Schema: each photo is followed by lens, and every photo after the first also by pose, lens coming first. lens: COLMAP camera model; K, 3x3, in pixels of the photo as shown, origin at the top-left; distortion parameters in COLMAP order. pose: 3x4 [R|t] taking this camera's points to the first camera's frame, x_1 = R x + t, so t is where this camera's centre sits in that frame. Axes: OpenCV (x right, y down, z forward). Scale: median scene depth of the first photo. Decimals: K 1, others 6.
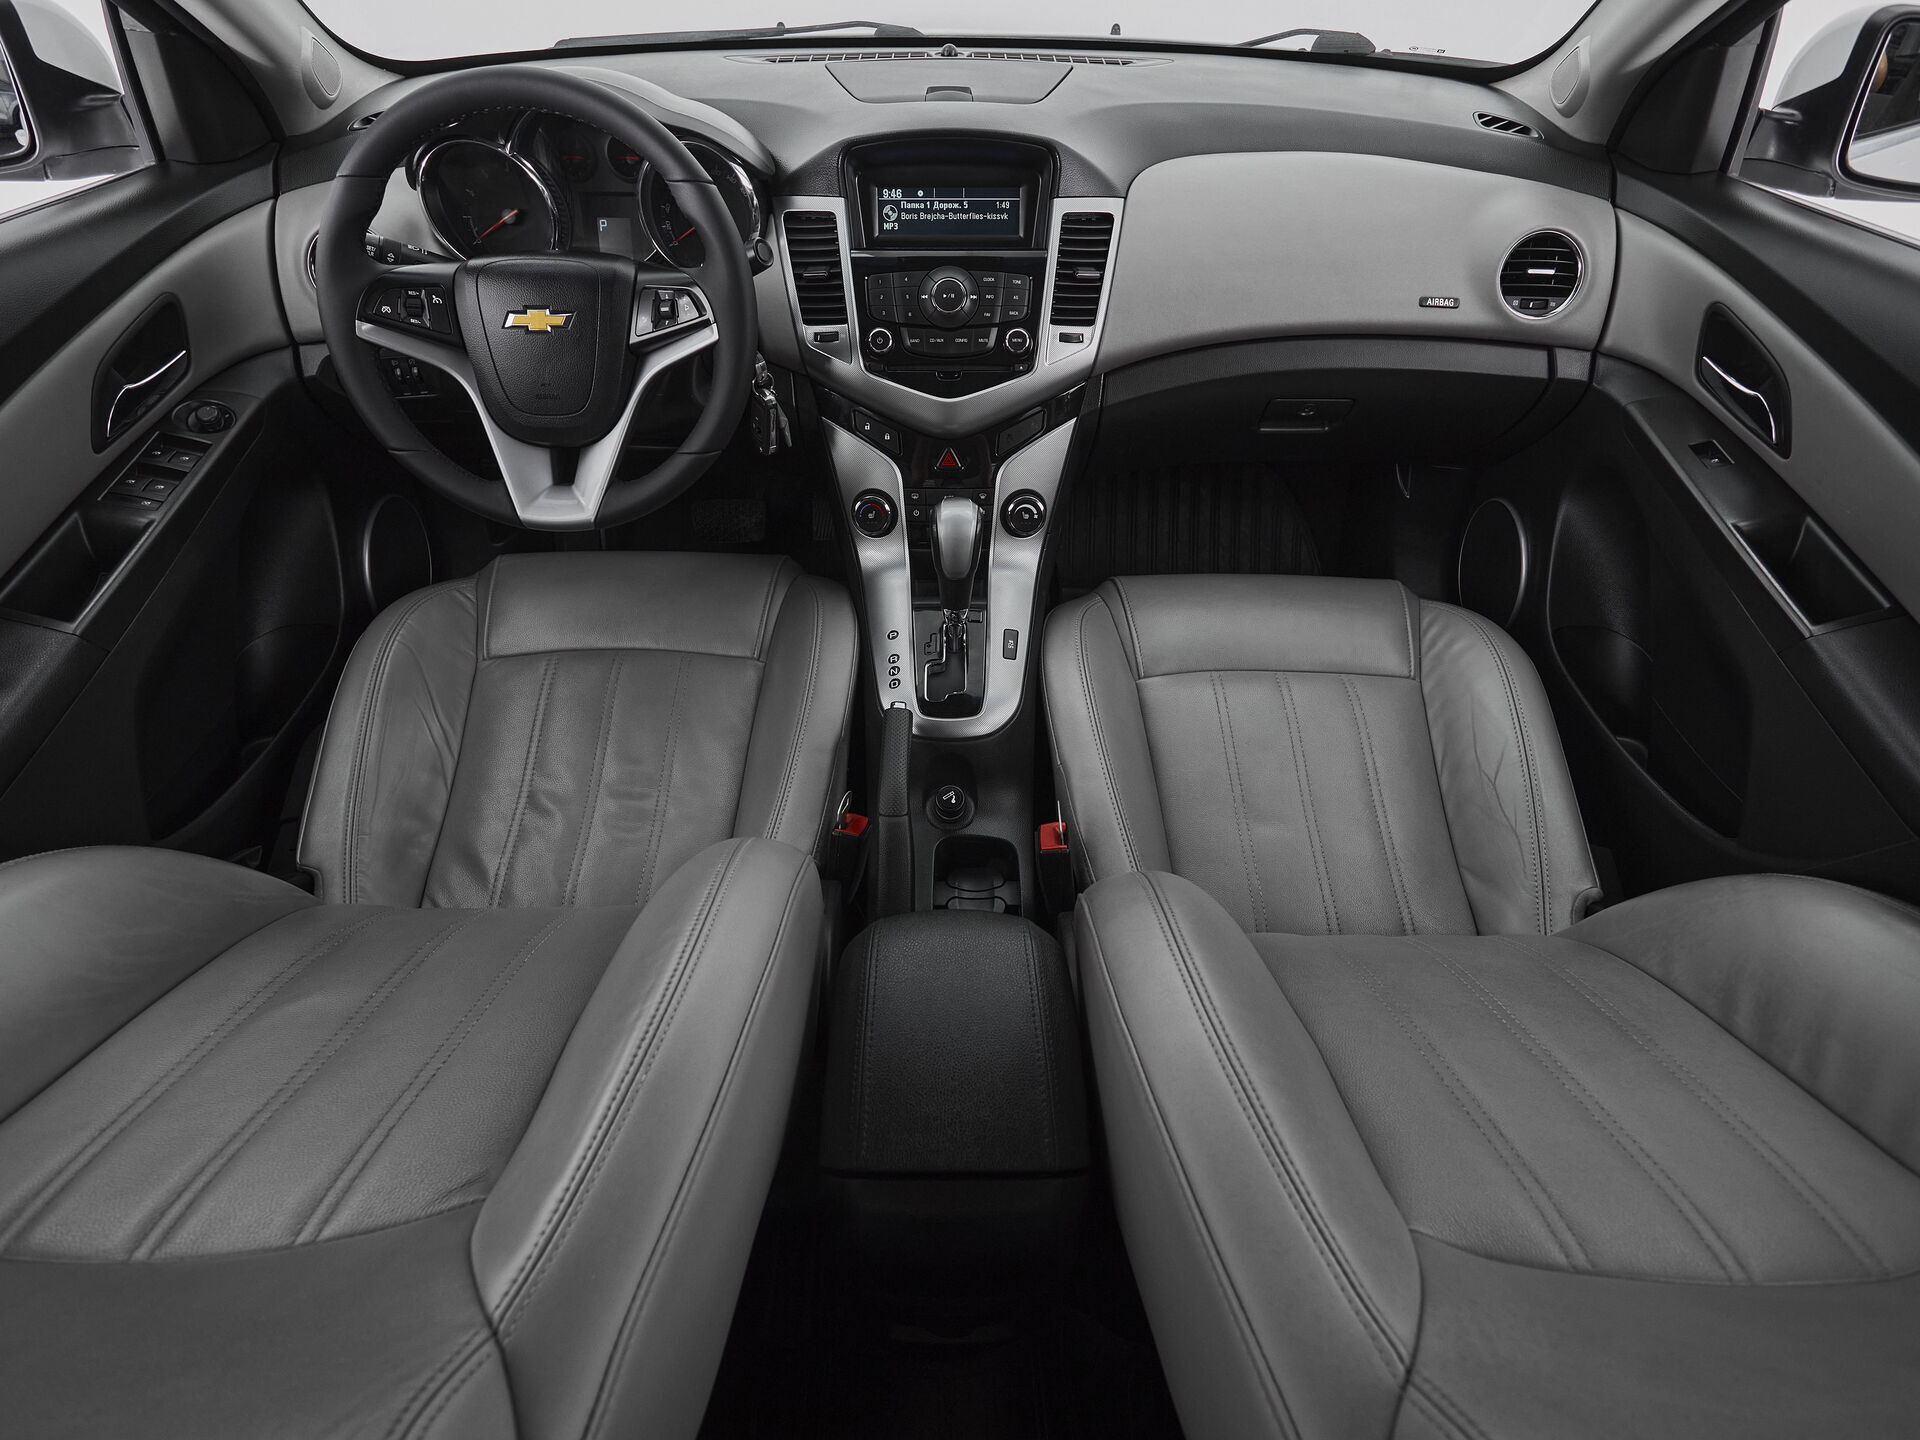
lens RADIAL K [[1051.7, 0, 958.9], [0, 1051.7, 719.7], [0, 0, 1]] dist [-0.002103, 0.001541]
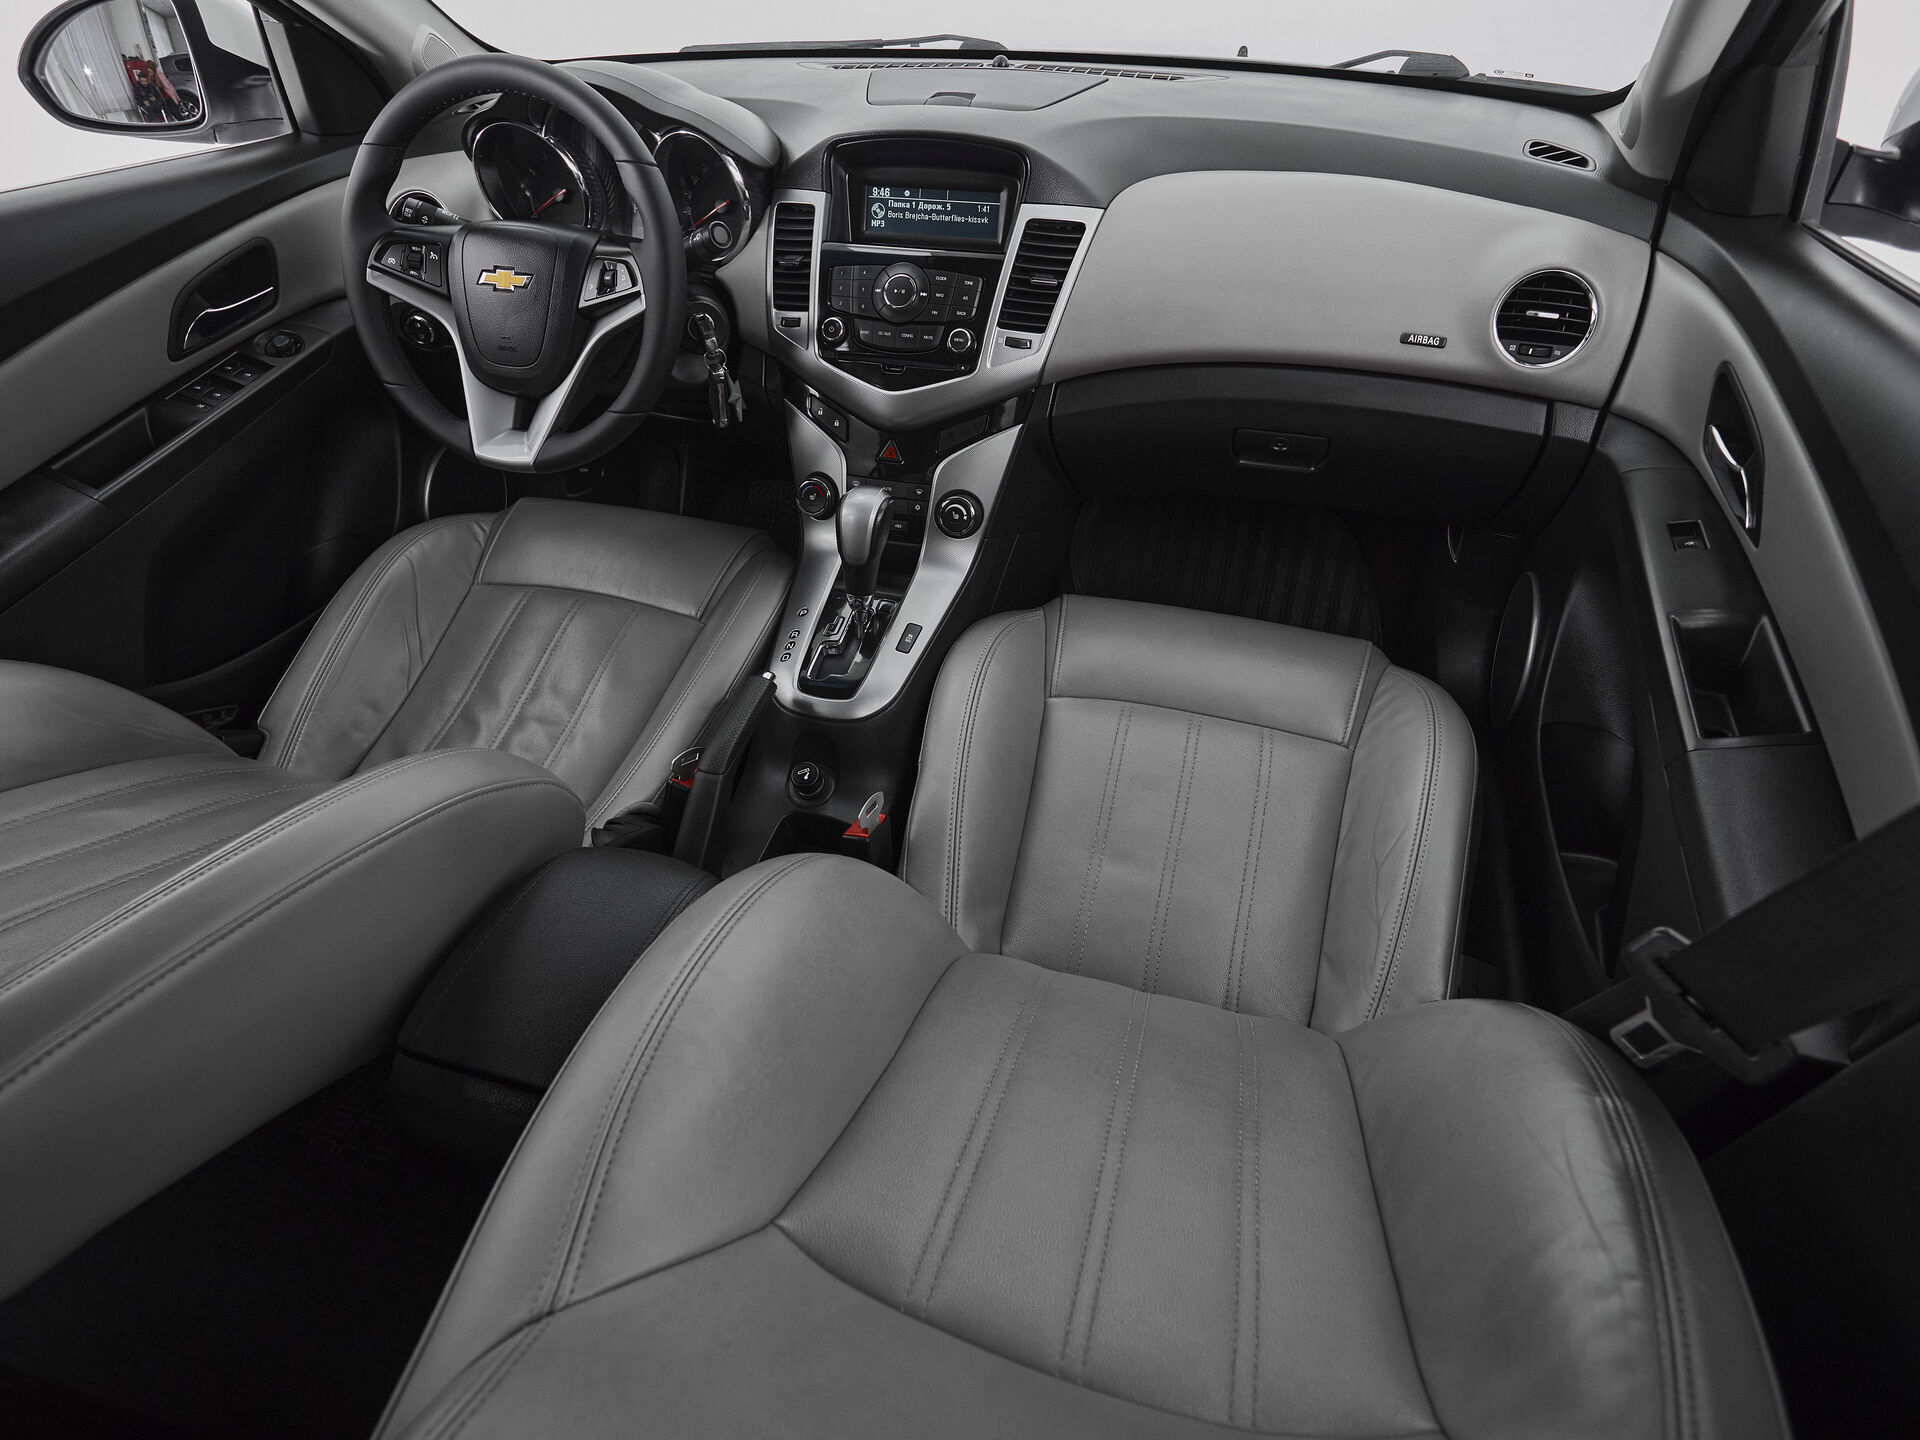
lens RADIAL K [[1051.7, 0, 957.7], [0, 1051.7, 720.2], [0, 0, 1]] dist [-0.002103, 0.001541]
pose [[0.958241, 0.168290, -0.231198, 0.343223], [-0.174210, 0.984694, -0.005282, 0.002446], [0.226770, 0.045338, 0.972892, 0.037735]]
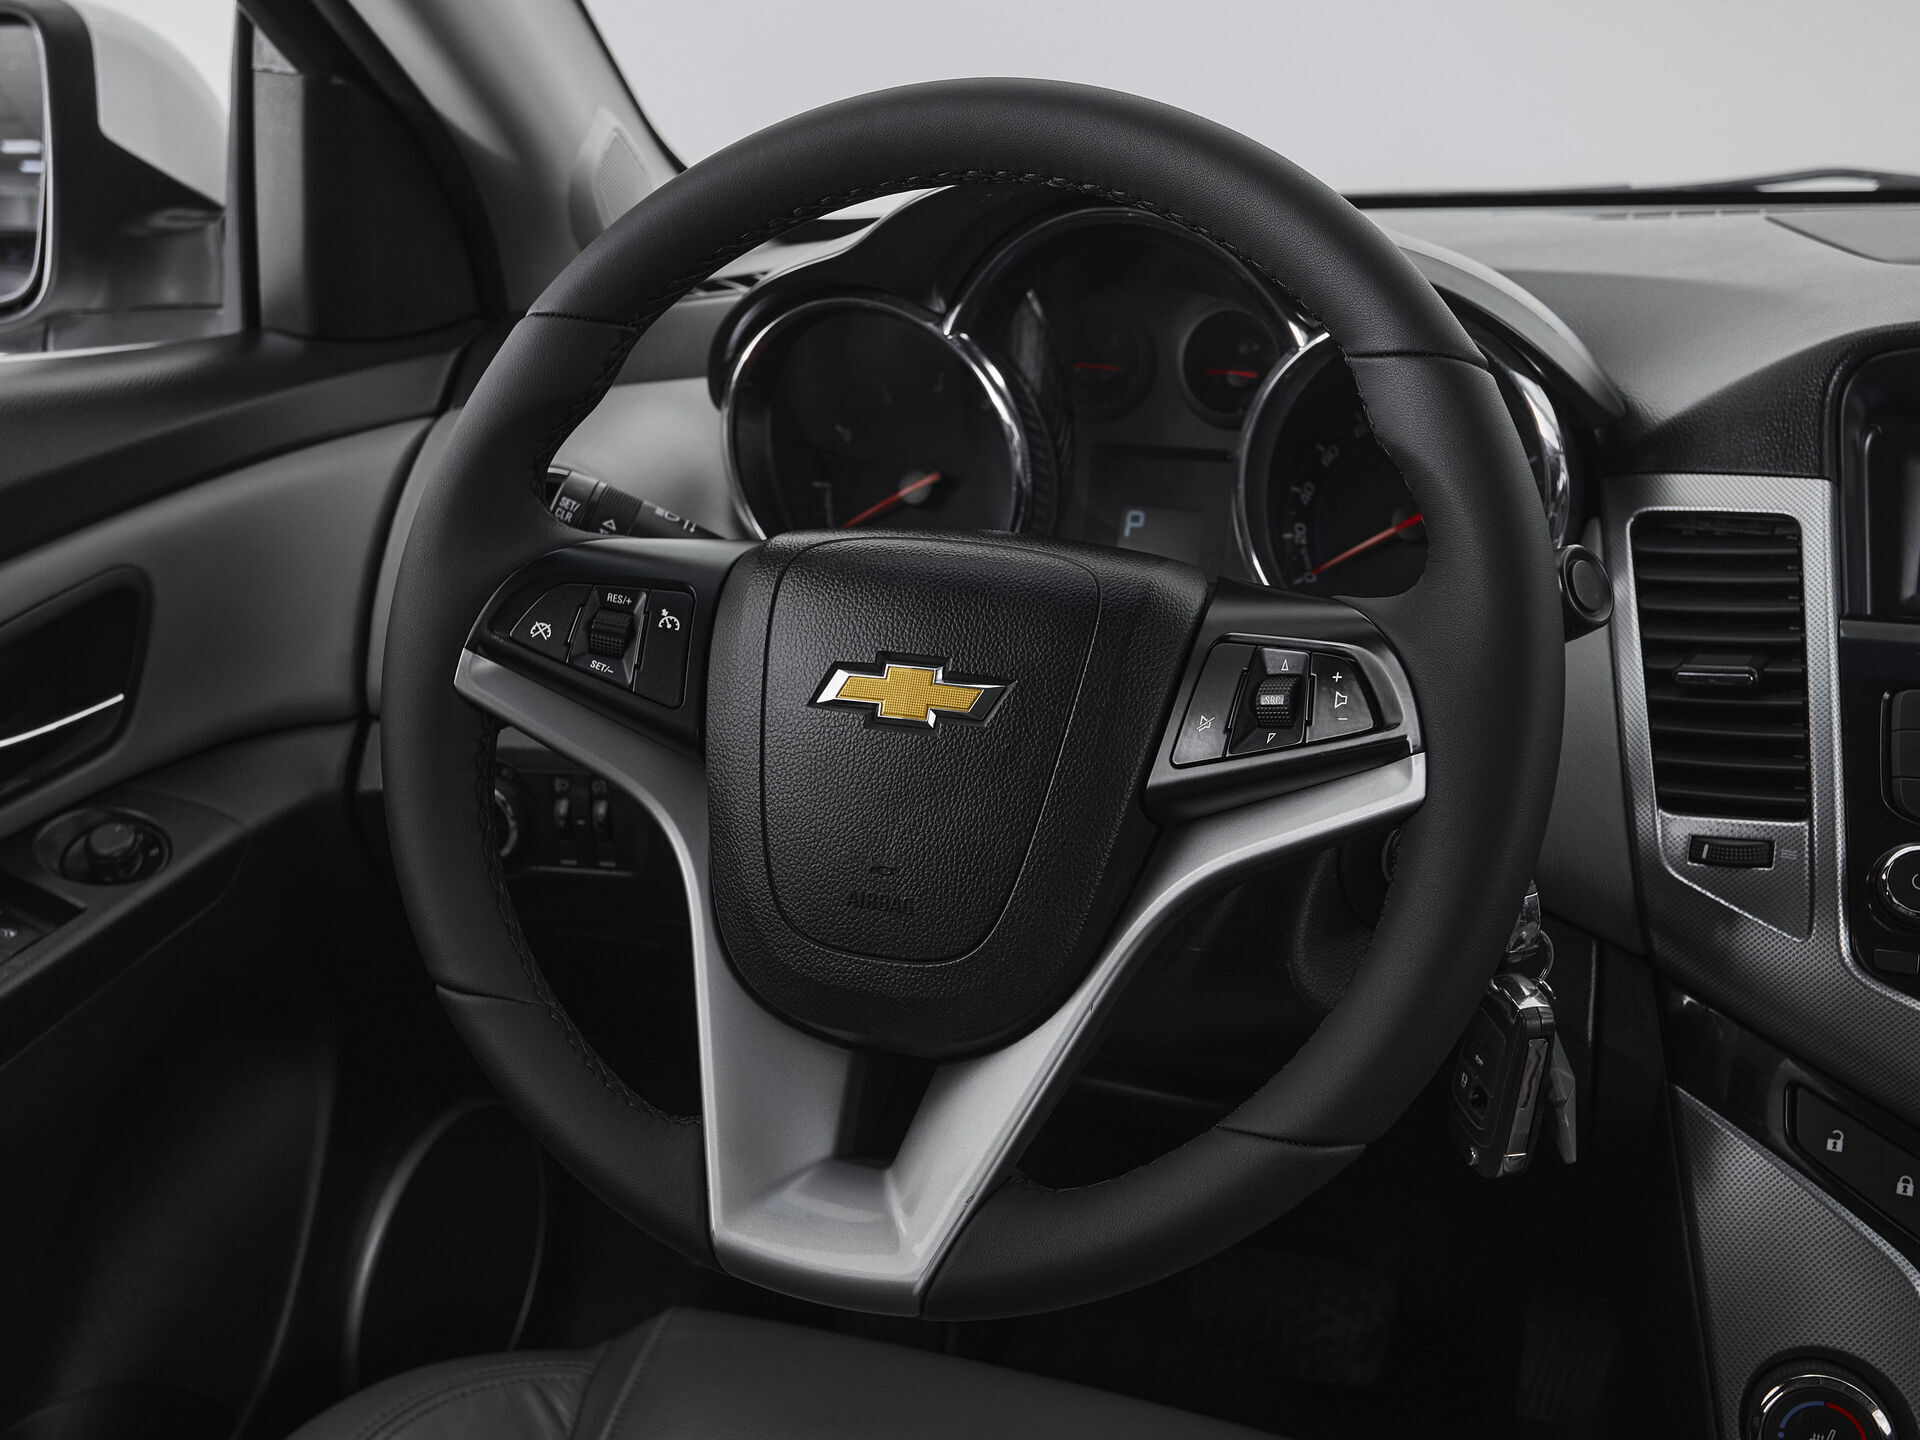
lens RADIAL K [[2167.8, 0, 905.9], [0, 2167.8, 699.6], [0, 0, 1]] dist [0.014169, 0.000000]
pose [[0.921148, 0.091983, -0.378188, -0.111886], [-0.243666, 0.893983, -0.376060, -0.093790], [0.303503, 0.438558, 0.845904, 0.340275]]
